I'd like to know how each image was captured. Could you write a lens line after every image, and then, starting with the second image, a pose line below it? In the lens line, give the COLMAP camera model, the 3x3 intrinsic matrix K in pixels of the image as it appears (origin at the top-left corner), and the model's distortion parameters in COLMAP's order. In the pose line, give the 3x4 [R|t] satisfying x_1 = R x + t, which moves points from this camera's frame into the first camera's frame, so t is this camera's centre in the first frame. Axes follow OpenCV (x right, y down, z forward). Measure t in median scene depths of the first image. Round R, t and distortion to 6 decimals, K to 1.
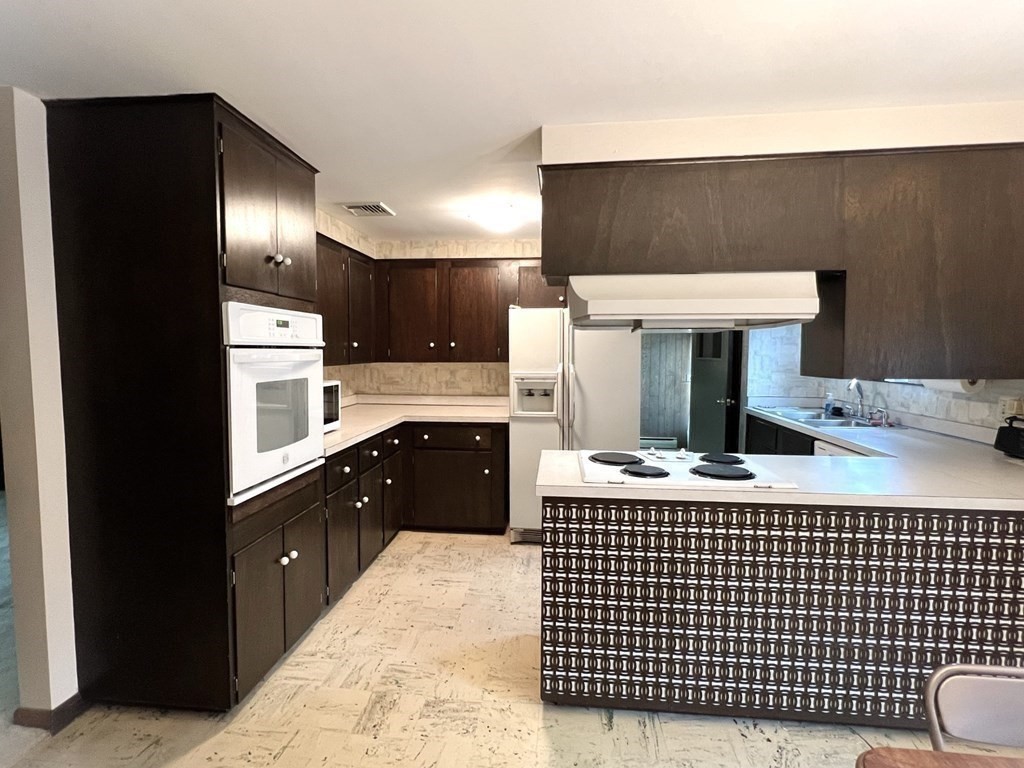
lens RADIAL K [[484.3, 0, 509.6], [0, 484.3, 381.6], [0, 0, 1]] dist [0.000435, -0.001687]
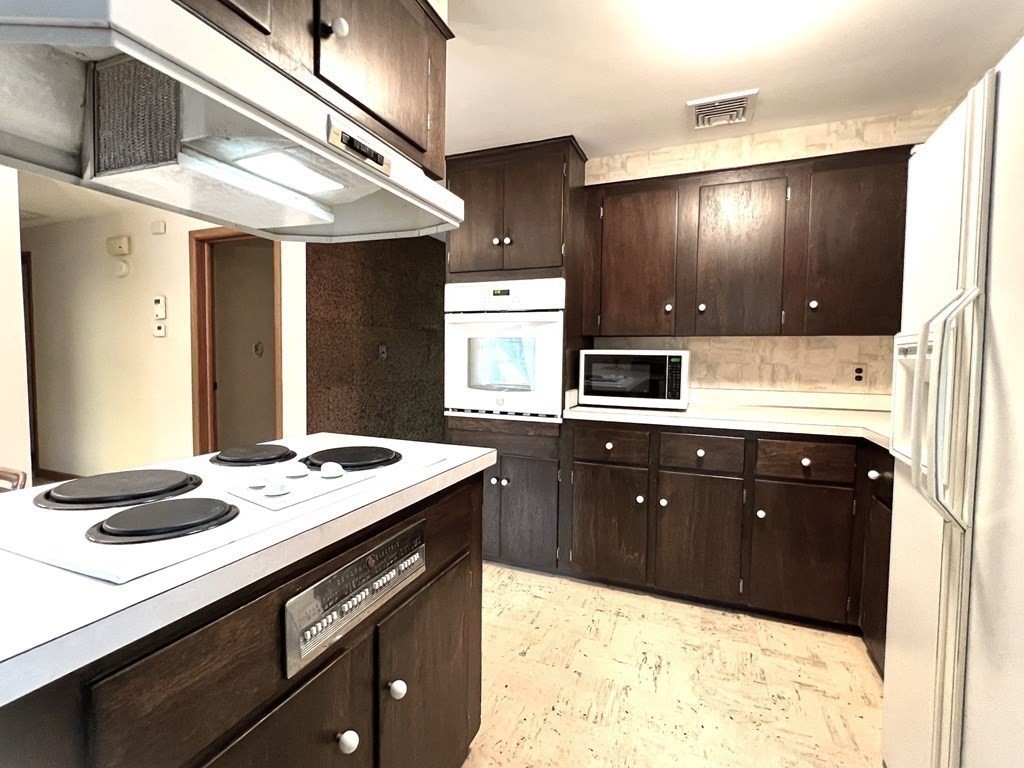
lens RADIAL K [[484.3, 0, 514.9], [0, 484.3, 379.1], [0, 0, 1]] dist [0.000435, -0.001687]
pose [[-0.269722, 0.043311, -0.961964, 0.527545], [-0.076802, 0.994838, 0.066326, 0.012622], [0.959870, 0.091770, -0.265003, 0.990710]]
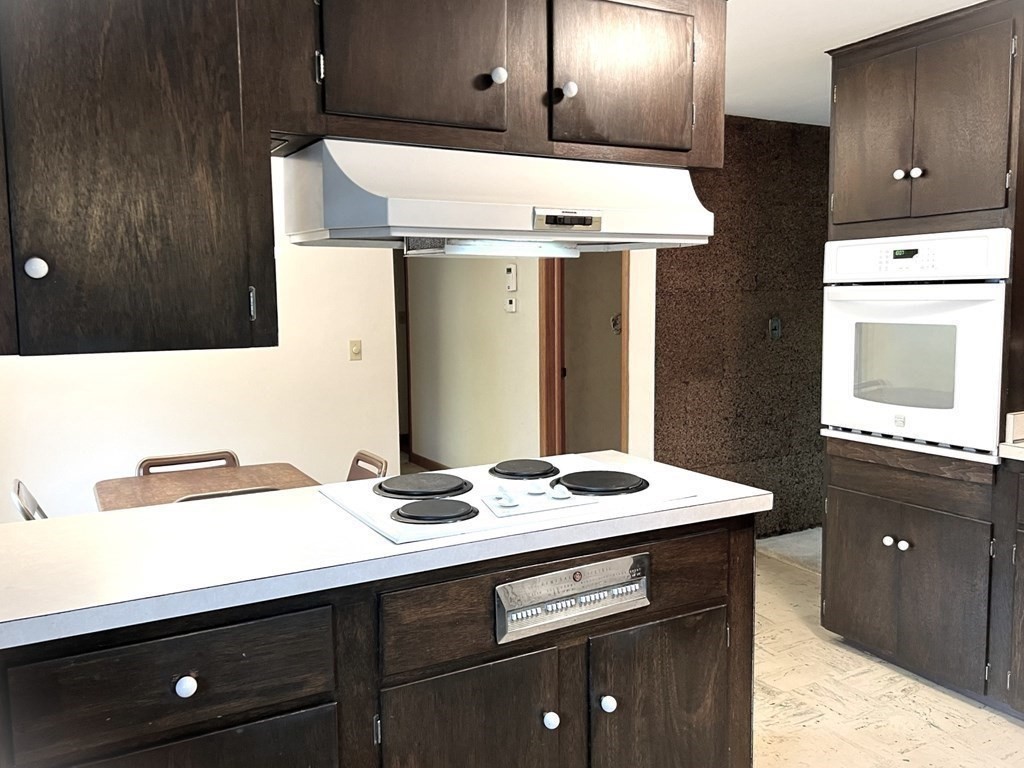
lens RADIAL K [[852.7, 0, 514.9], [0, 852.7, 383.6], [0, 0, 1]] dist [0.043721, -0.037944]
pose [[-0.812878, 0.068256, -0.578421, 0.647965], [-0.028033, 0.987374, 0.155909, -0.079246], [0.581759, 0.142950, -0.800701, 1.286024]]
